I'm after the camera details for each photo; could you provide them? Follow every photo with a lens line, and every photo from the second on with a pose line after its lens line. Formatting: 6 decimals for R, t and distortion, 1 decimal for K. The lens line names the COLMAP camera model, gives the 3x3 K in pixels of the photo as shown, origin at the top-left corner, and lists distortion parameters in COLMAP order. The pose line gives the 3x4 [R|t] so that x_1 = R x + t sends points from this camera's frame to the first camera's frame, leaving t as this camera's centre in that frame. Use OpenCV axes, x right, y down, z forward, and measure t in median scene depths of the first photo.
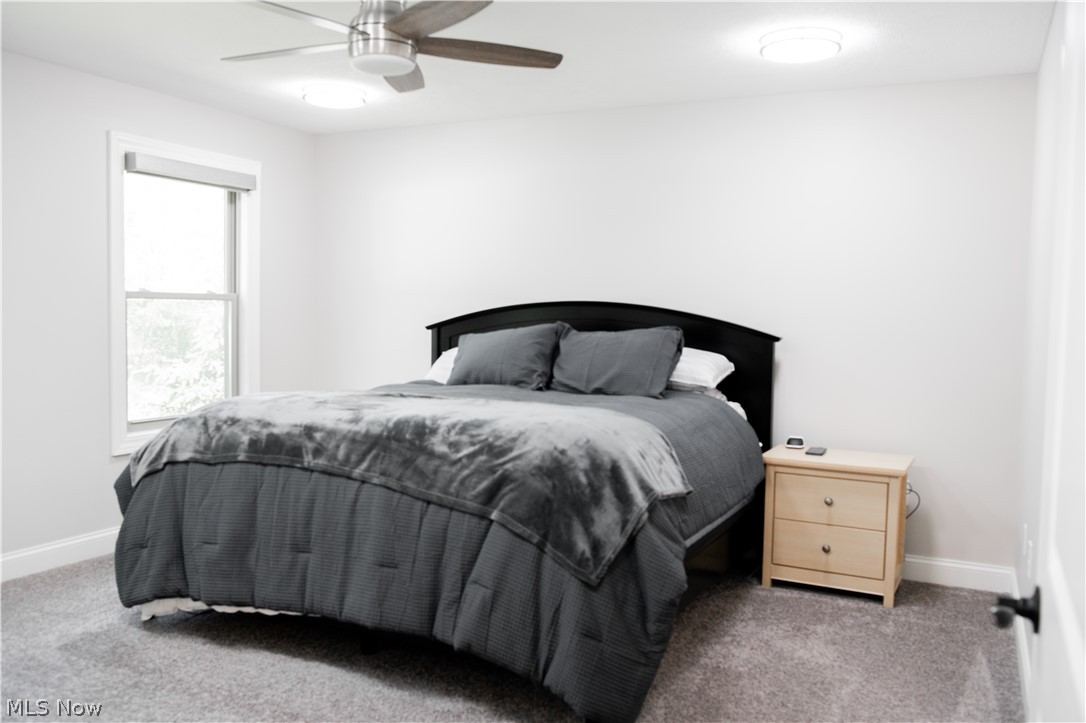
lens RADIAL K [[899.2, 0, 542.5], [0, 899.2, 360.9], [0, 0, 1]] dist [-0.043067, 0.033492]
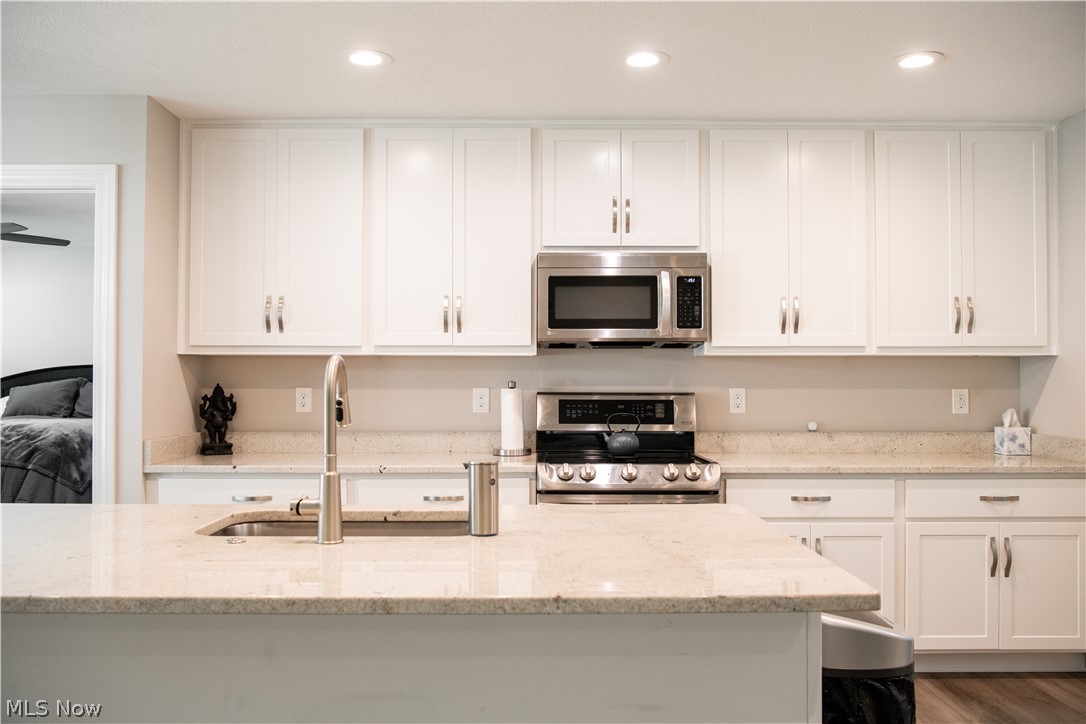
lens RADIAL K [[899.2, 0, 546.9], [0, 899.2, 365.1], [0, 0, 1]] dist [-0.043067, 0.033492]
pose [[0.900244, -0.010853, 0.435251, 0.127334], [0.040411, 0.997457, -0.058712, 0.103731], [-0.433507, 0.070444, 0.898393, -1.357194]]
